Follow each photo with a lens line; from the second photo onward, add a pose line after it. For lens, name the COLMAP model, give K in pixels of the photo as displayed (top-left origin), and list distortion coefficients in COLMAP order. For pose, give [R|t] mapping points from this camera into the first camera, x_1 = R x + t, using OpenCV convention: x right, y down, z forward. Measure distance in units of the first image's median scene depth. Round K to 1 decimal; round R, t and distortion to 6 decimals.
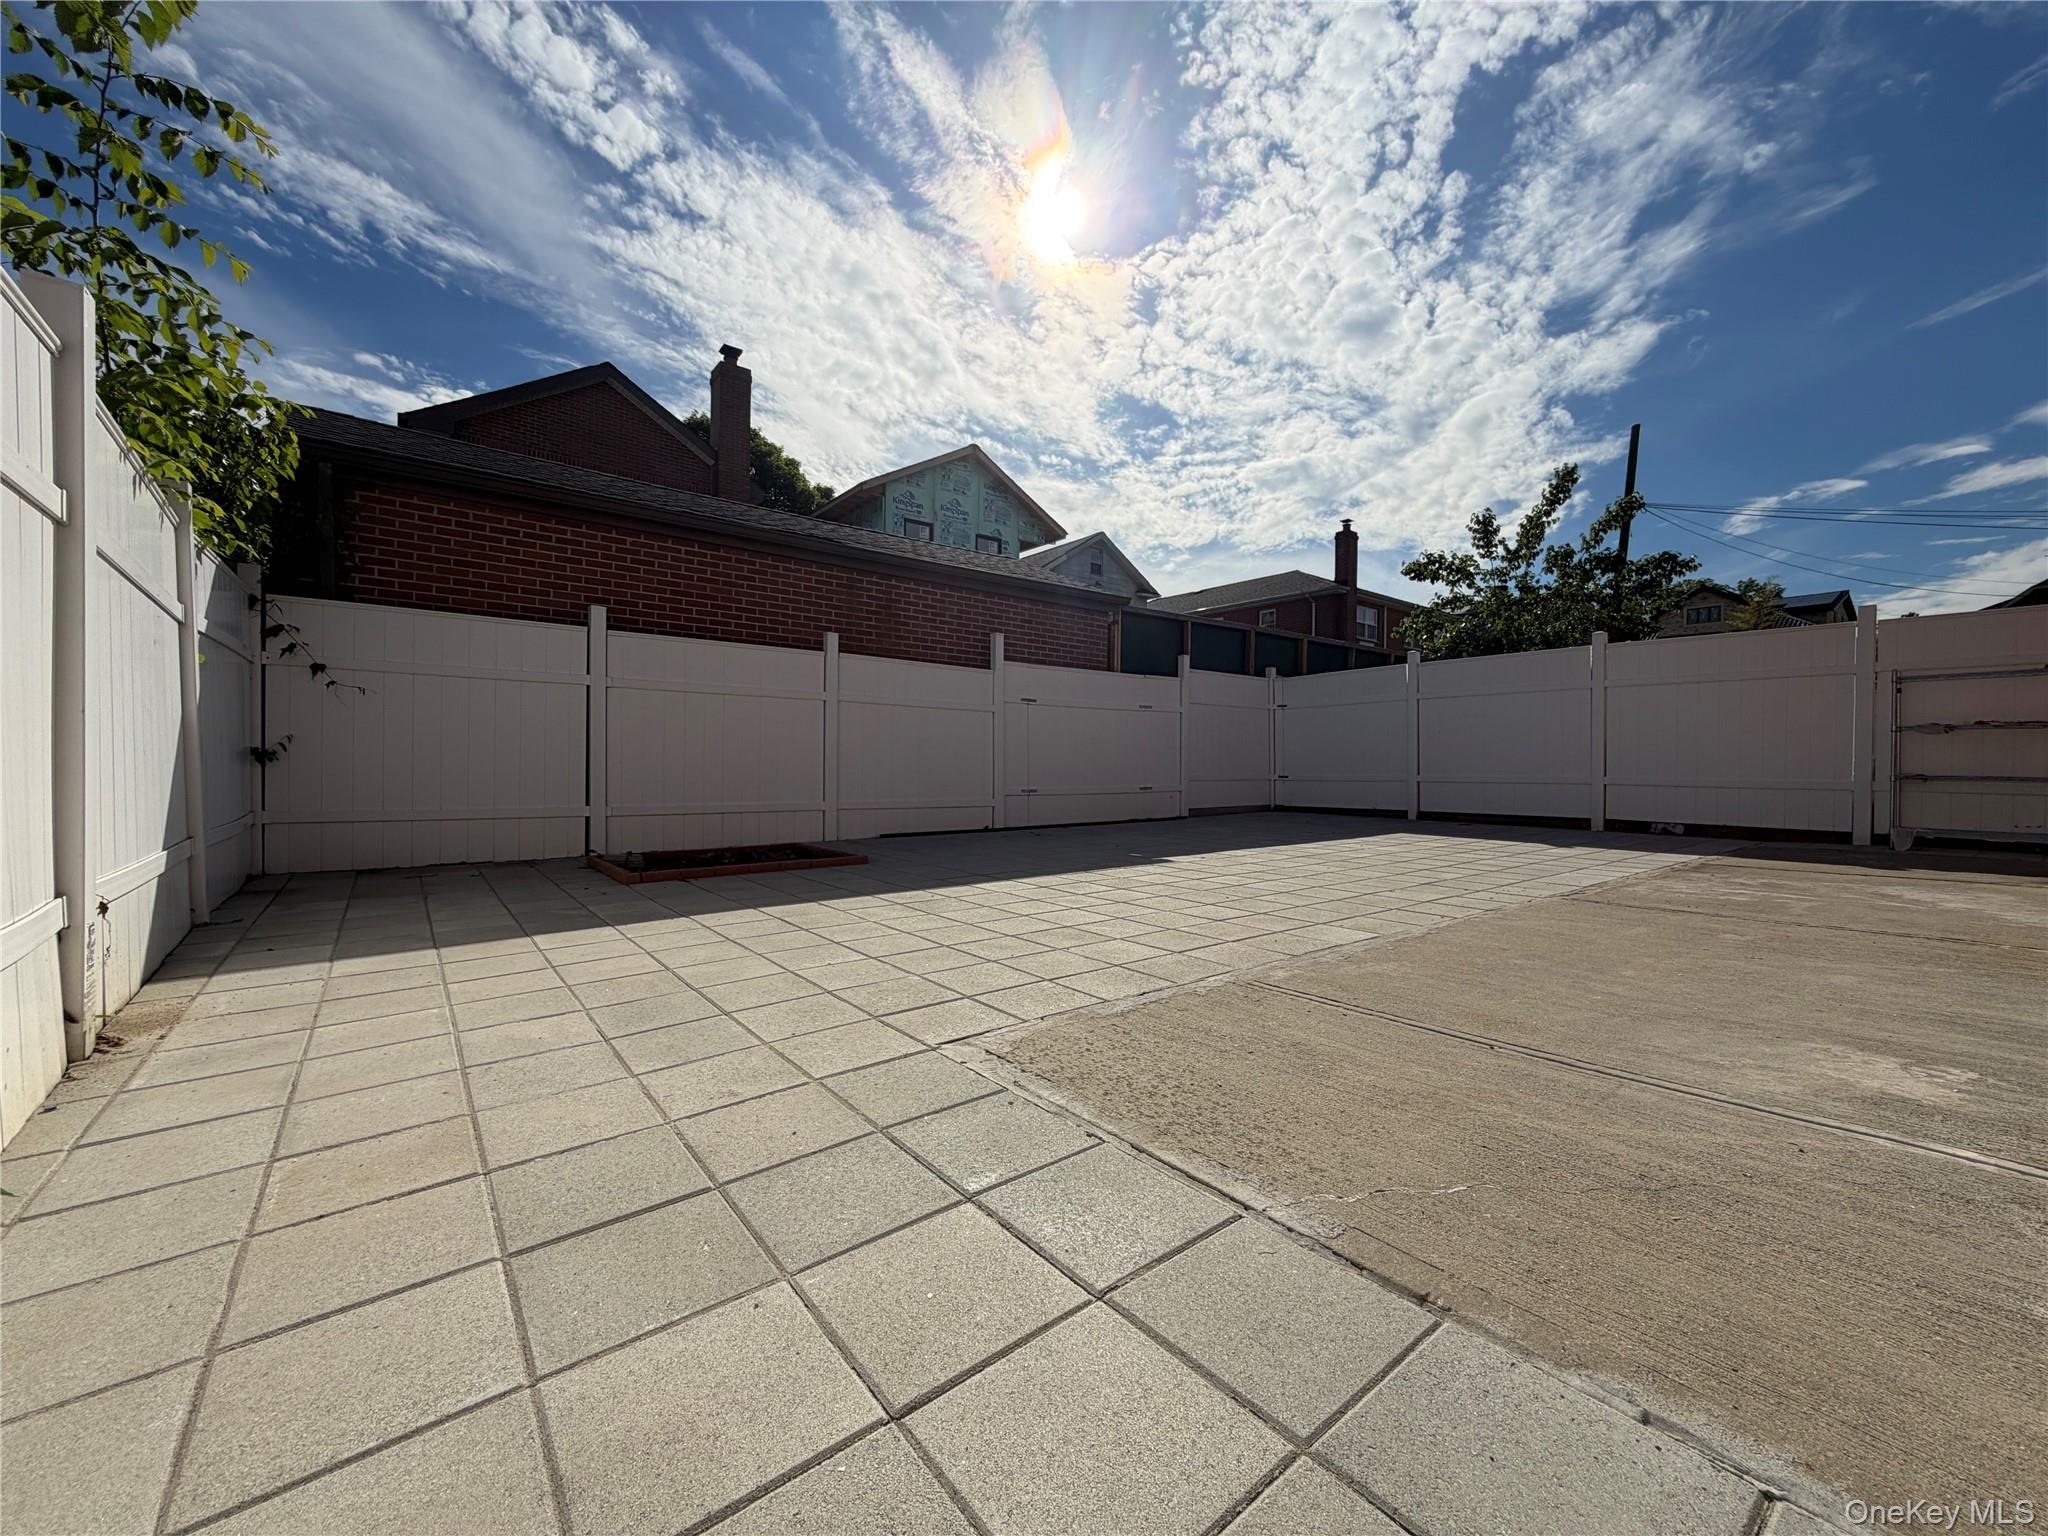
lens RADIAL K [[815.3, 0, 1019.9], [0, 815.3, 769.0], [0, 0, 1]] dist [0.001550, 0.000204]
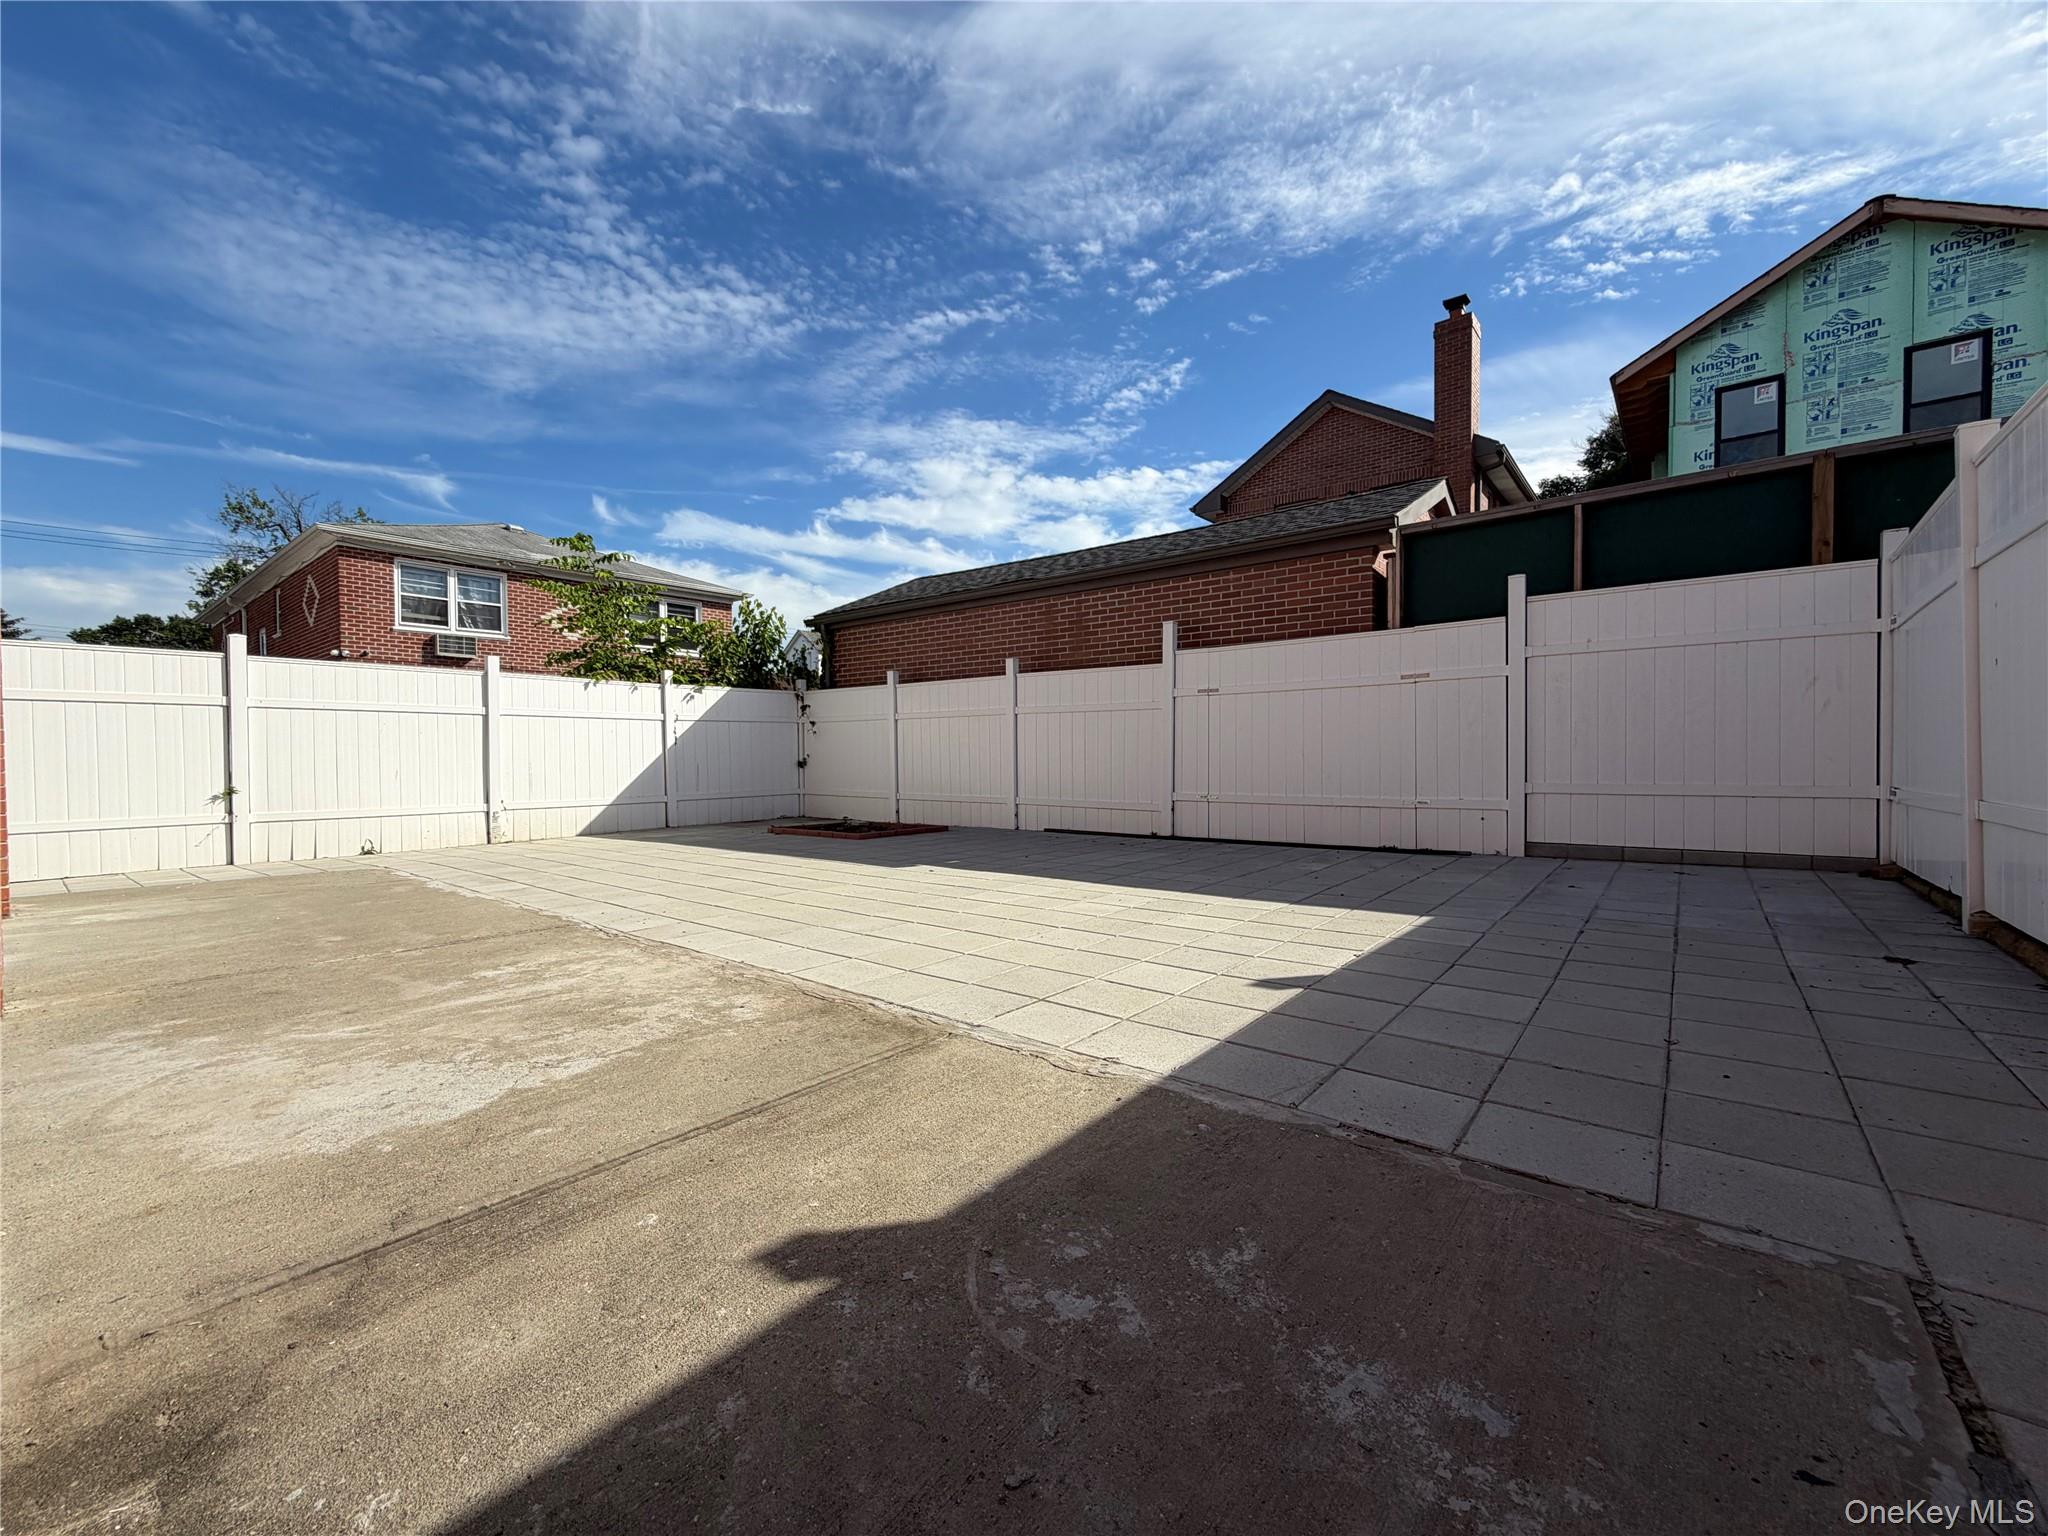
lens RADIAL K [[815.3, 0, 1019.9], [0, 815.3, 769.0], [0, 0, 1]] dist [0.001550, 0.000204]
pose [[0.229923, 0.014204, -0.973105, 0.831973], [0.012471, 0.999768, 0.017540, -0.020811], [0.973129, -0.016169, 0.229693, 0.634114]]
